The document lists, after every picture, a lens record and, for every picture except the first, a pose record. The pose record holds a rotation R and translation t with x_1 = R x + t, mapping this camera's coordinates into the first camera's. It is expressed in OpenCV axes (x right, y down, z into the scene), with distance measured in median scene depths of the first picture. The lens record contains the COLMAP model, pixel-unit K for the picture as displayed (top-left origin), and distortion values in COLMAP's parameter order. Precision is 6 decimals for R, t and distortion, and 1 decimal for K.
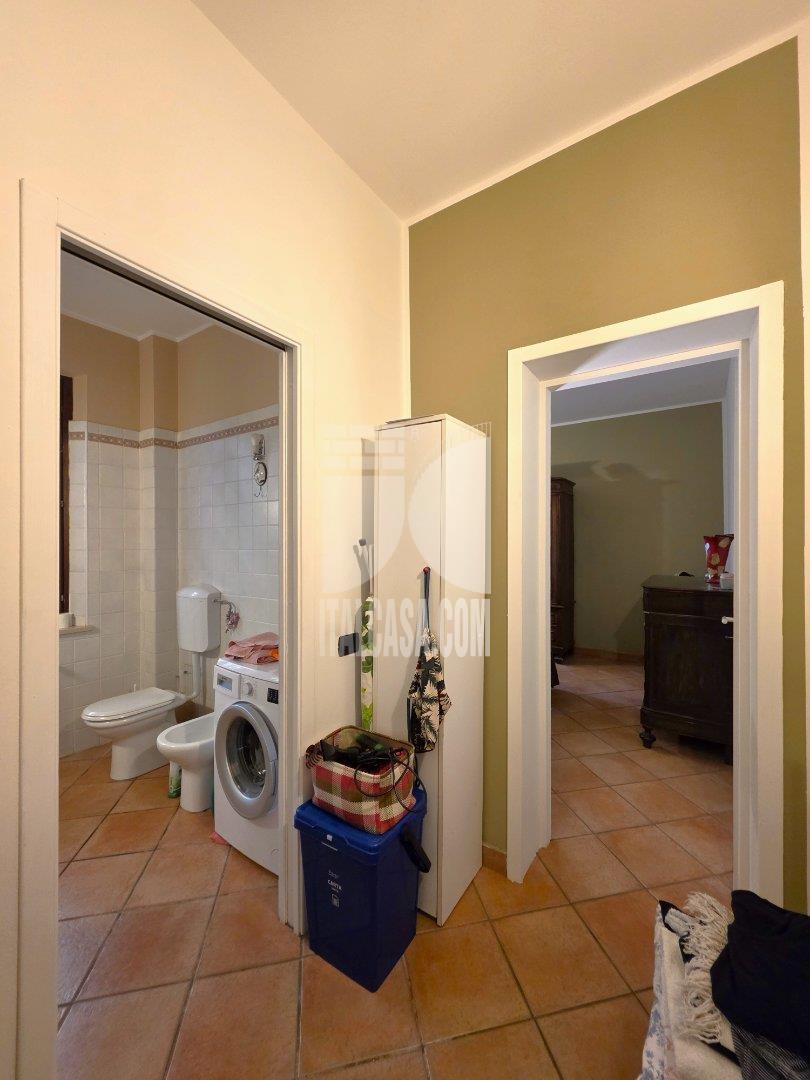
lens RADIAL K [[438.7, 0, 408.8], [0, 438.7, 545.5], [0, 0, 1]] dist [0.001970, -0.000937]
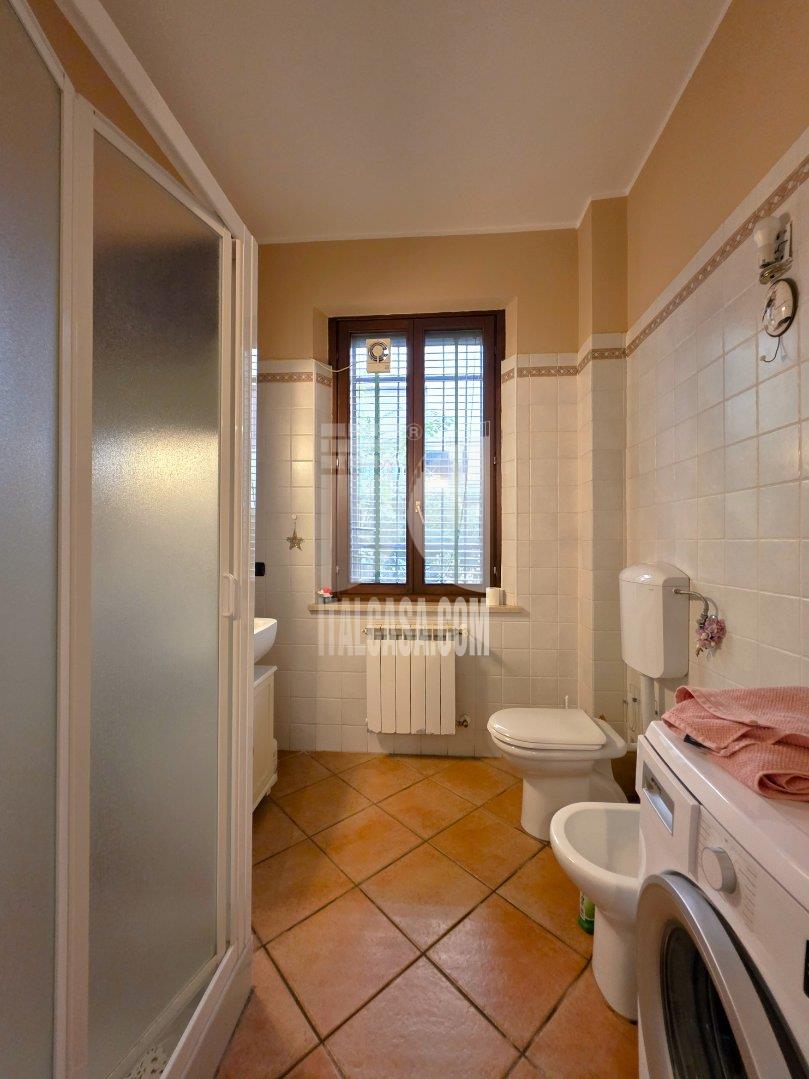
lens RADIAL K [[438.3, 0, 413.6], [0, 438.3, 540.8], [0, 0, 1]] dist [0.001970, -0.000937]
pose [[0.515958, 0.003179, -0.856608, -0.137486], [-0.000271, 0.999994, 0.003547, 0.058857], [0.856614, -0.001598, 0.515955, 0.421543]]
